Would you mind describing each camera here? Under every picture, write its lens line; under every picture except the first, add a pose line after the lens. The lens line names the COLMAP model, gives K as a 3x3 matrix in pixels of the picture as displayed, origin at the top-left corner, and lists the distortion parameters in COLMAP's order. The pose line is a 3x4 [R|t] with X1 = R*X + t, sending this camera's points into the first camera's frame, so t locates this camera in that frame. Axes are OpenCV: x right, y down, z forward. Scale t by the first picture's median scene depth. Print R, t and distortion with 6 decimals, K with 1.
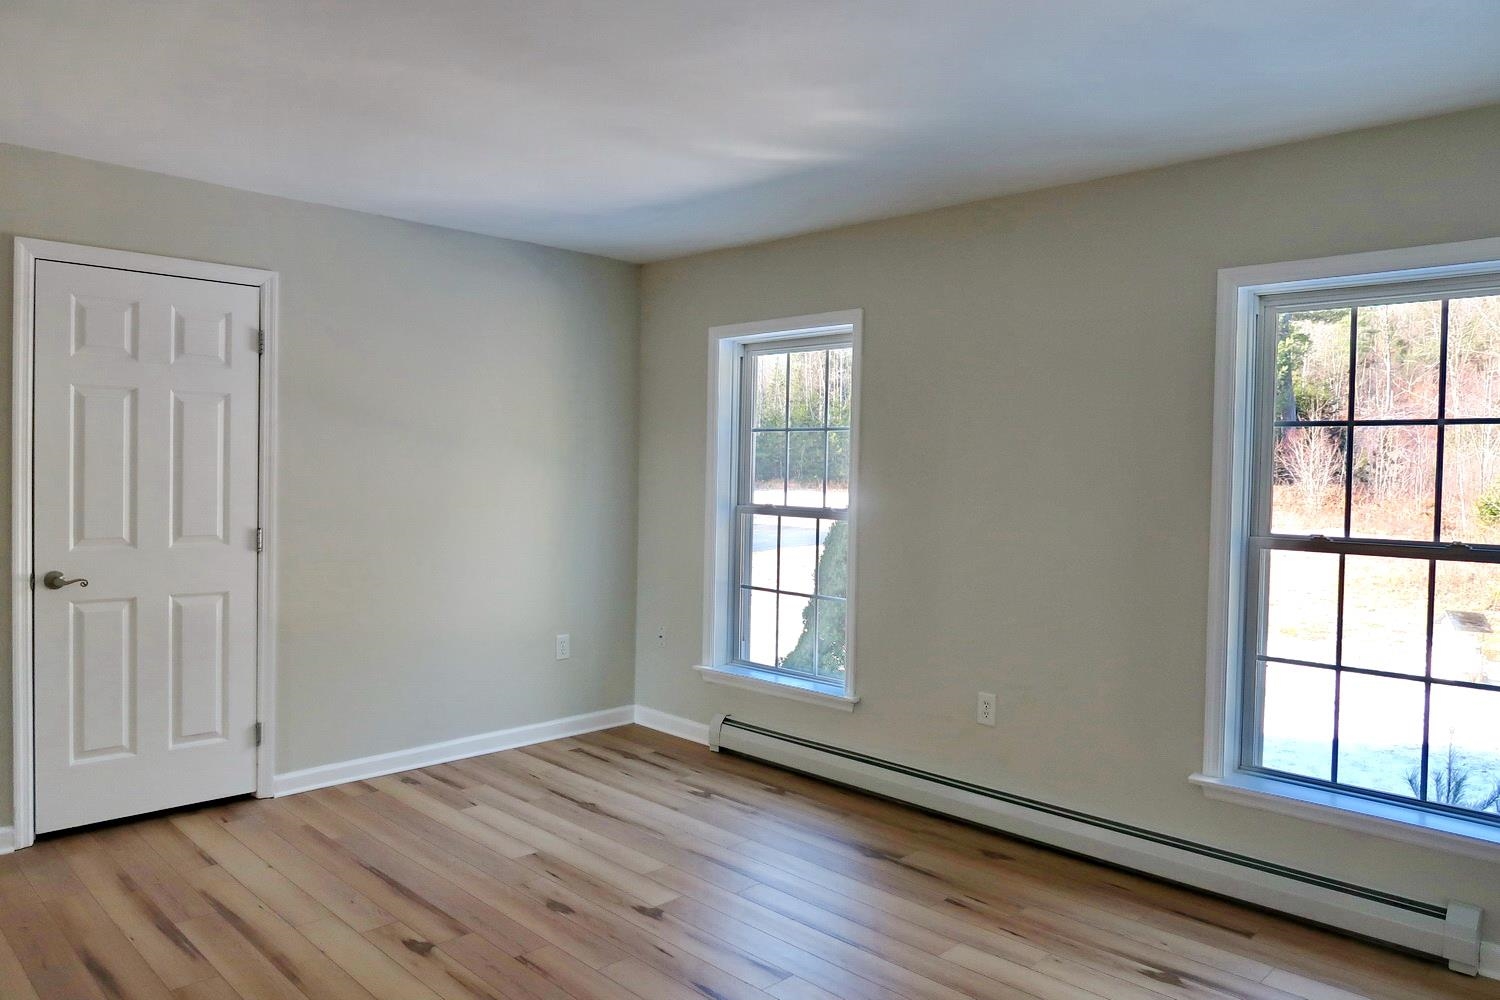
lens RADIAL K [[1114.7, 0, 750.0], [0, 1114.7, 500.0], [0, 0, 1]] dist [-0.002440, -0.002916]
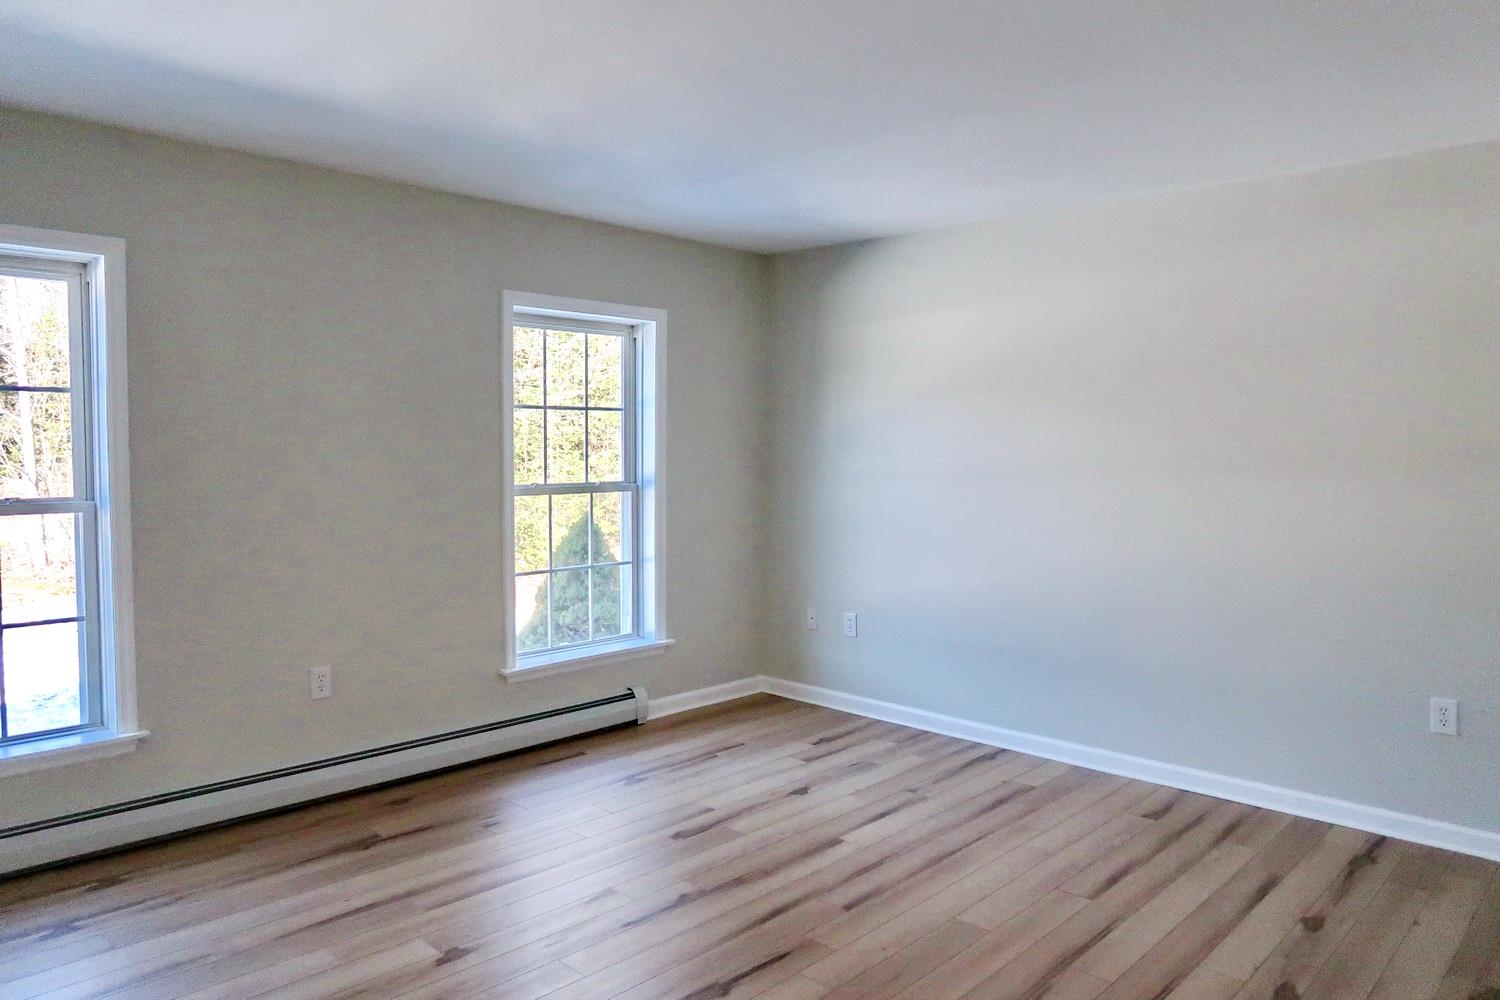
lens RADIAL K [[1114.7, 0, 750.0], [0, 1114.7, 500.0], [0, 0, 1]] dist [-0.002440, -0.002916]
pose [[-0.082591, -0.063108, 0.994583, -0.796719], [0.033550, 0.997251, 0.066063, -0.027887], [-0.996019, 0.038824, -0.080247, 0.689457]]
